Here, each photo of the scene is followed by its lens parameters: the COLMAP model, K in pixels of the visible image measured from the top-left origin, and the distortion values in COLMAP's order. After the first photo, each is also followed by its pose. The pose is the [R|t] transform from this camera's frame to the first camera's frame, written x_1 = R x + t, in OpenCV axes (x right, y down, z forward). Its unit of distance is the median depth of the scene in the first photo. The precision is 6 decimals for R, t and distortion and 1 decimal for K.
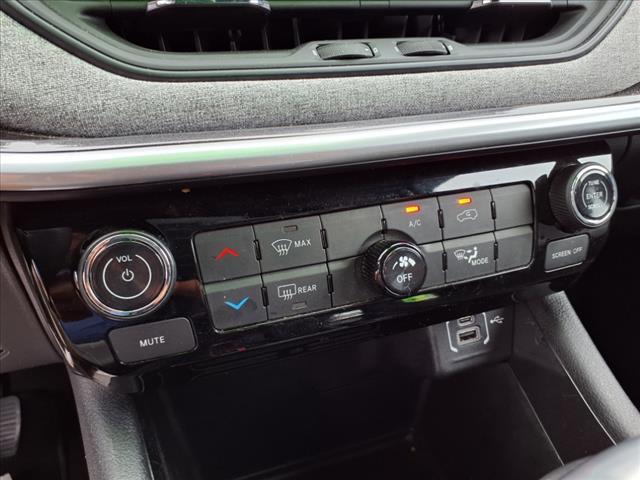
lens RADIAL K [[512.7, 0, 322.3], [0, 512.7, 242.2], [0, 0, 1]] dist [0.044968, -0.101114]
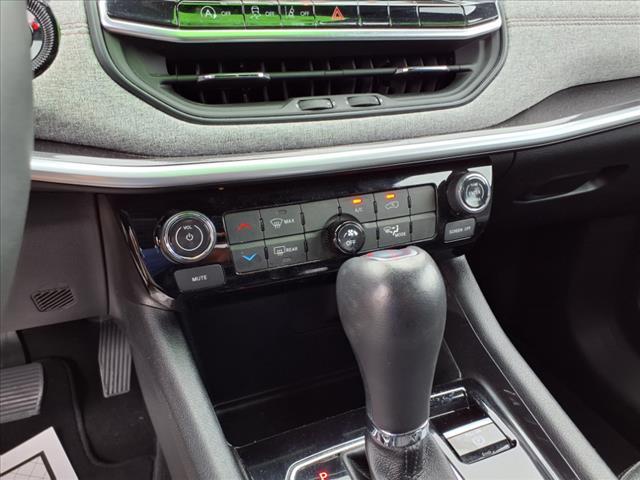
lens RADIAL K [[501.5, 0, 321.9], [0, 501.5, 252.6], [0, 0, 1]] dist [0.052350, -0.003909]
pose [[0.999055, 0.003336, 0.043338, -0.003055], [-0.004765, 0.999447, 0.032916, 0.047989], [-0.043205, -0.033092, 0.998518, -0.595090]]
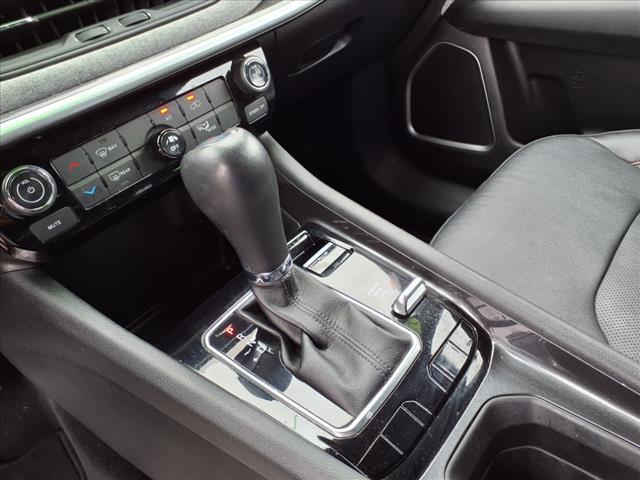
lens RADIAL K [[512.7, 0, 322.3], [0, 512.7, 242.2], [0, 0, 1]] dist [0.044968, -0.101114]
pose [[0.852597, -0.388558, 0.349431, -0.166669], [0.319058, 0.916637, 0.240786, 0.103013], [-0.413861, -0.093805, 0.905494, -0.926781]]
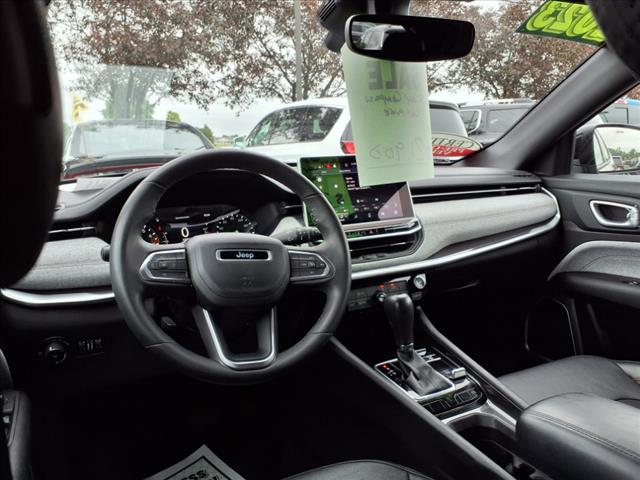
lens RADIAL K [[501.5, 0, 321.9], [0, 501.5, 252.6], [0, 0, 1]] dist [0.052350, -0.003909]
pose [[0.991734, -0.050980, 0.117751, -0.984647], [0.077362, 0.969696, -0.231744, 0.718414], [-0.102368, 0.238938, 0.965624, -3.815221]]
